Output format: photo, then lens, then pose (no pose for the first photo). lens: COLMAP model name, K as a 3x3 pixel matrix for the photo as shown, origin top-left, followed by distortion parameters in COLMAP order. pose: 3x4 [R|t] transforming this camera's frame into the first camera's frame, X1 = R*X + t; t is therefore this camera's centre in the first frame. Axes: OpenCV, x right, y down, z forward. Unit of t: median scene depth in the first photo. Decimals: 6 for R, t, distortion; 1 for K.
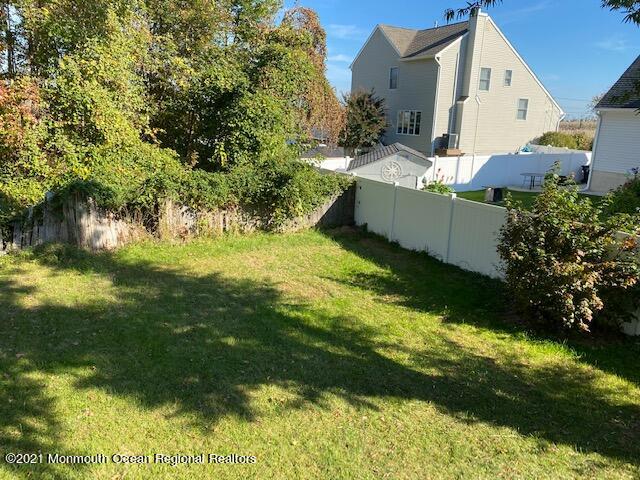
lens RADIAL K [[487.9, 0, 304.6], [0, 487.9, 232.7], [0, 0, 1]] dist [-0.004964, -0.009777]
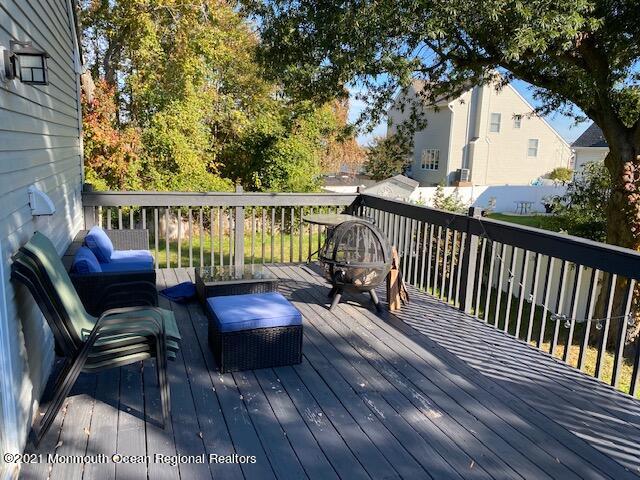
lens RADIAL K [[487.9, 0, 320.1], [0, 487.9, 241.3], [0, 0, 1]] dist [-0.004964, -0.009777]
pose [[0.993089, 0.020126, -0.115628, 0.151693], [-0.026810, 0.998040, -0.056546, 0.079625], [0.114263, 0.059255, 0.991682, -0.329937]]
